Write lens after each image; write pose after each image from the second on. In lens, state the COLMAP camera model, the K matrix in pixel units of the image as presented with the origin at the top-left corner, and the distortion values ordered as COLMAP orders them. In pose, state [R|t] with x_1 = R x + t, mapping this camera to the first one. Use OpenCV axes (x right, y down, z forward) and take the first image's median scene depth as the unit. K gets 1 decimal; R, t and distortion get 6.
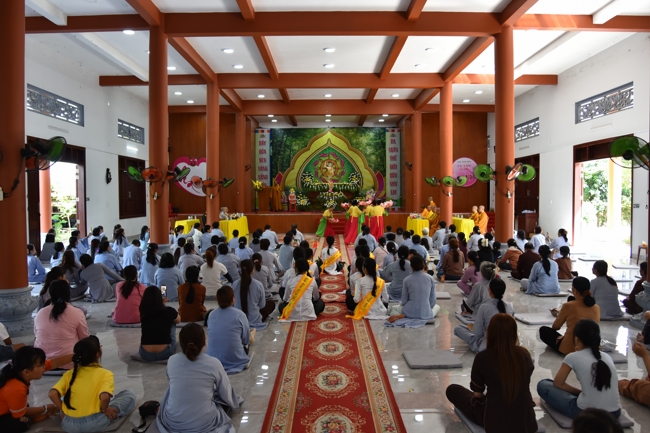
lens RADIAL K [[515.8, 0, 322.0], [0, 515.8, 214.5], [0, 0, 1]] dist [-0.062810, 0.002561]
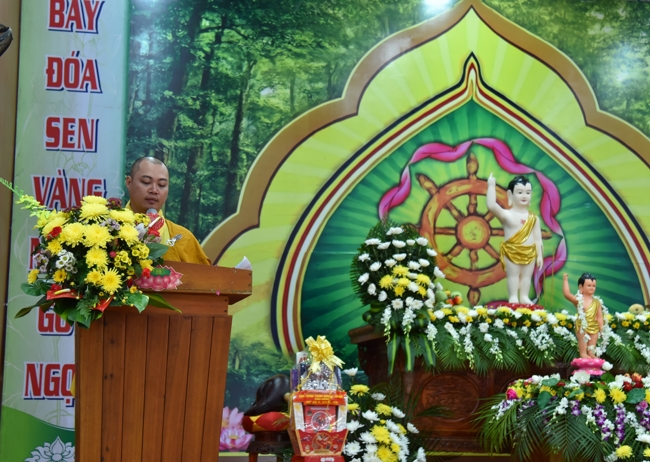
lens RADIAL K [[1148.3, 0, 309.0], [0, 1148.3, 232.9], [0, 0, 1]] dist [0.216993, 0.000000]
pose [[0.985739, 0.040985, 0.163214, -0.100919], [-0.010824, 0.983321, -0.181554, -0.023101], [-0.167933, 0.177198, 0.969742, 0.682709]]
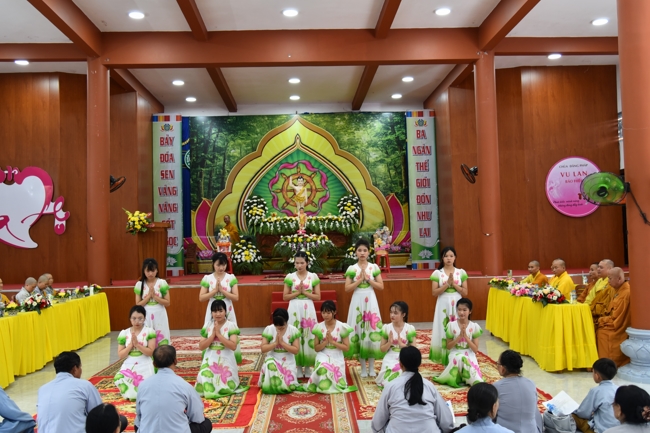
lens RADIAL K [[633.0, 0, 325.0], [0, 633.0, 218.3], [0, 0, 1]] dist [-0.073307, 0.000000]
pose [[0.998657, -0.019786, 0.047877, 0.009191], [0.023388, 0.996843, -0.075880, -0.011839], [-0.046225, 0.076898, 0.995967, 0.373435]]
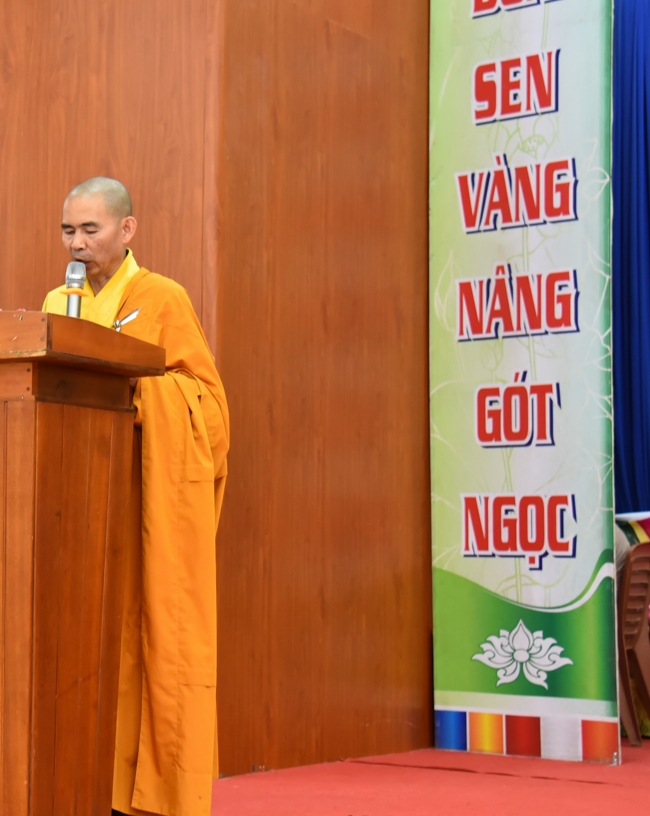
lens RADIAL K [[1926.1, 0, 158.4], [0, 1926.1, 443.8], [0, 0, 1]] dist [0.171033, 0.000000]
pose [[0.788293, -0.030608, -0.614538, 0.020458], [-0.031340, 0.995468, -0.089781, -0.023957], [0.614501, 0.090033, 0.783761, 0.733252]]
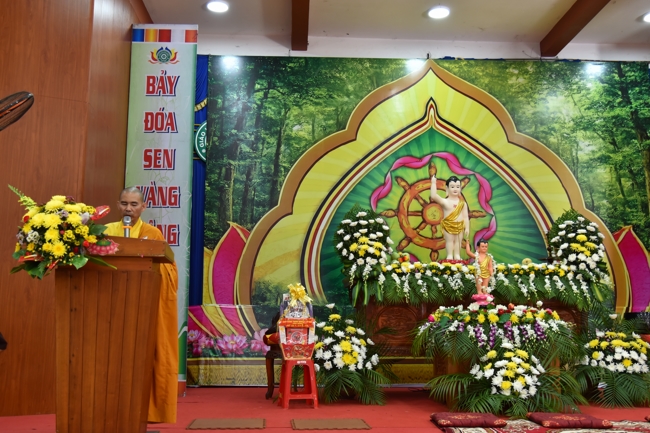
lens RADIAL K [[729.4, 0, 323.6], [0, 729.4, 218.4], [0, 0, 1]] dist [-0.011433, 0.000000]
pose [[0.998945, 0.015965, 0.043064, -0.056752], [-0.007893, 0.983365, -0.181471, -0.023489], [-0.045245, 0.180939, 0.982453, 0.683591]]
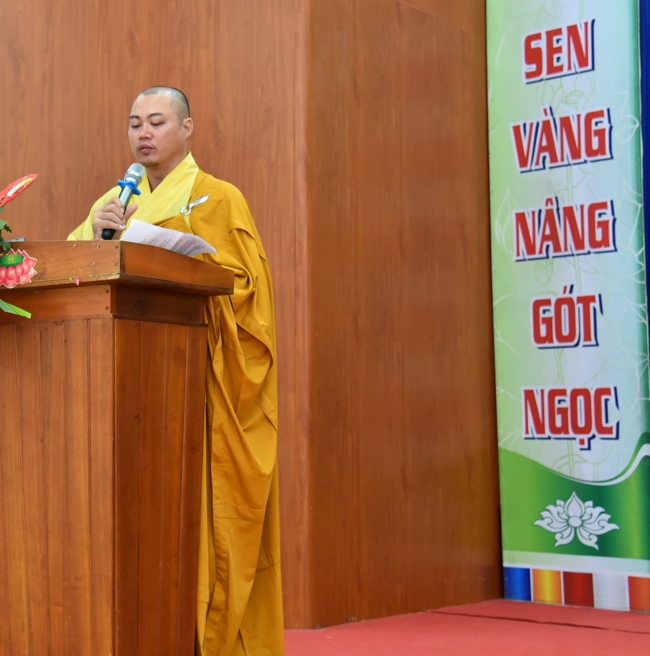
lens RADIAL K [[1431.8, 0, 211.4], [0, 1431.8, 305.5], [0, 0, 1]] dist [0.143392, 0.000000]
pose [[0.740251, -0.062097, -0.669457, 0.012109], [-0.021341, 0.993054, -0.115712, -0.027196], [0.671992, 0.099943, 0.733784, 0.758199]]
